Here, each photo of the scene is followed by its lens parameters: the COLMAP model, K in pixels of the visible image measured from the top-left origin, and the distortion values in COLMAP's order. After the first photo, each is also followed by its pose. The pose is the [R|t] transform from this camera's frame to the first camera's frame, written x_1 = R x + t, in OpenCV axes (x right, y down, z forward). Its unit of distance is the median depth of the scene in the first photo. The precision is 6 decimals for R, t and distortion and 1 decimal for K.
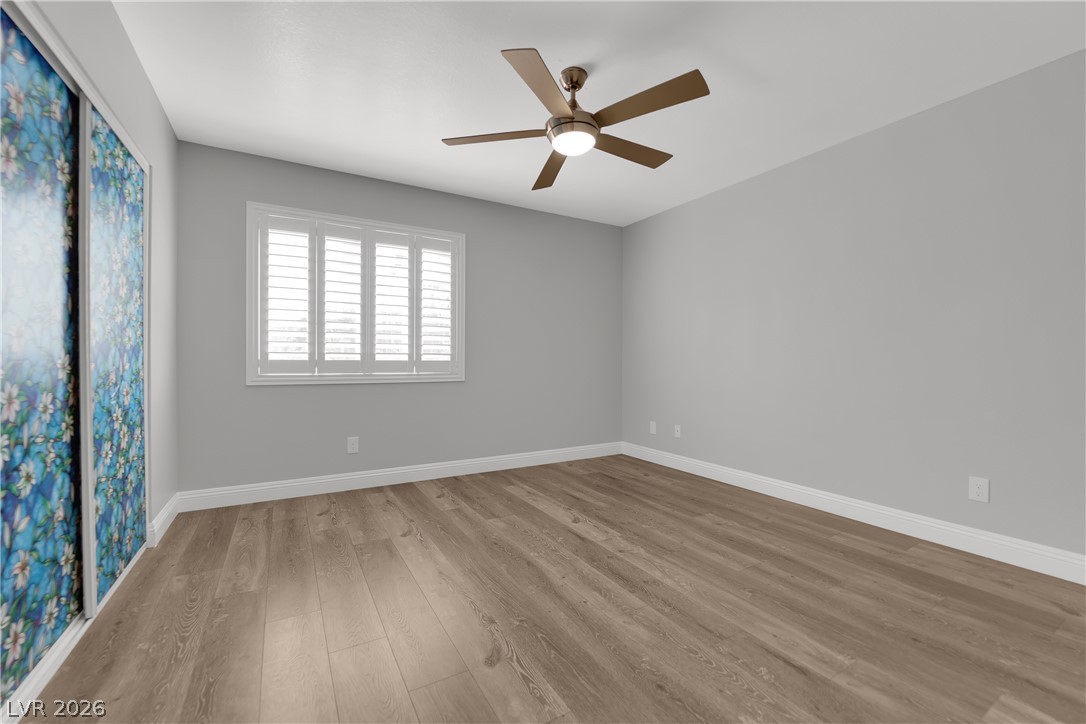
lens RADIAL K [[432.3, 0, 543.0], [0, 432.3, 362.0], [0, 0, 1]] dist [-0.014135, -0.000179]
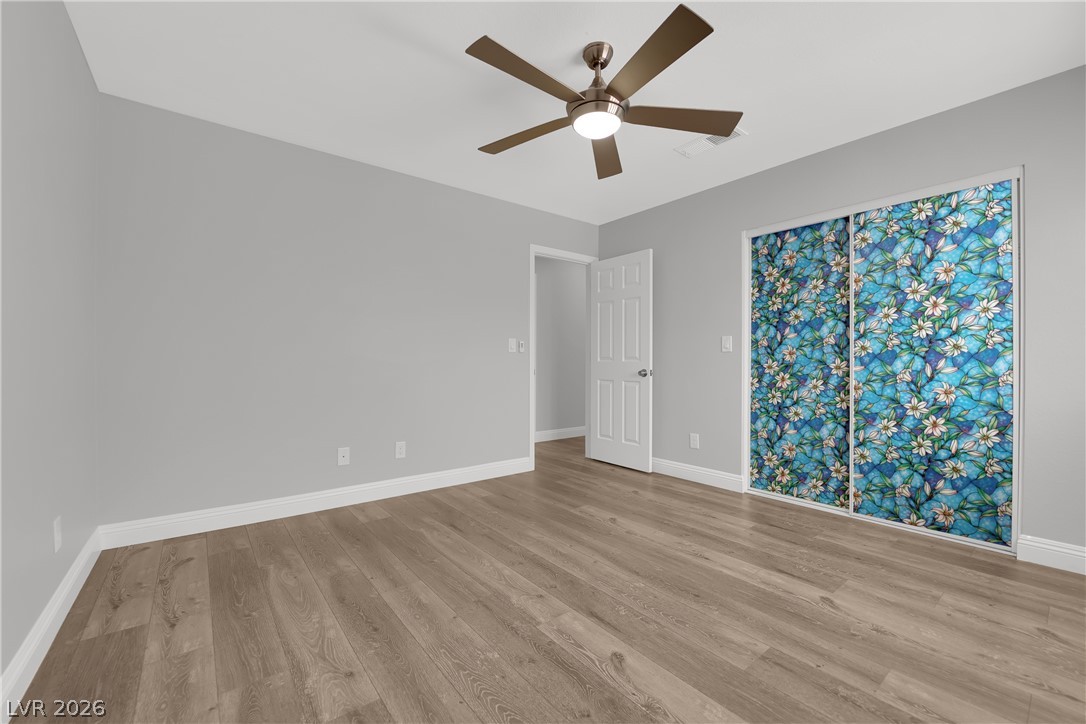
lens RADIAL K [[432.3, 0, 543.0], [0, 432.3, 362.0], [0, 0, 1]] dist [-0.014135, -0.000179]
pose [[-0.989961, -0.008263, -0.141101, 0.269338], [-0.009071, 0.999946, 0.005082, -0.007723], [0.141051, 0.006311, -0.989982, 1.647221]]
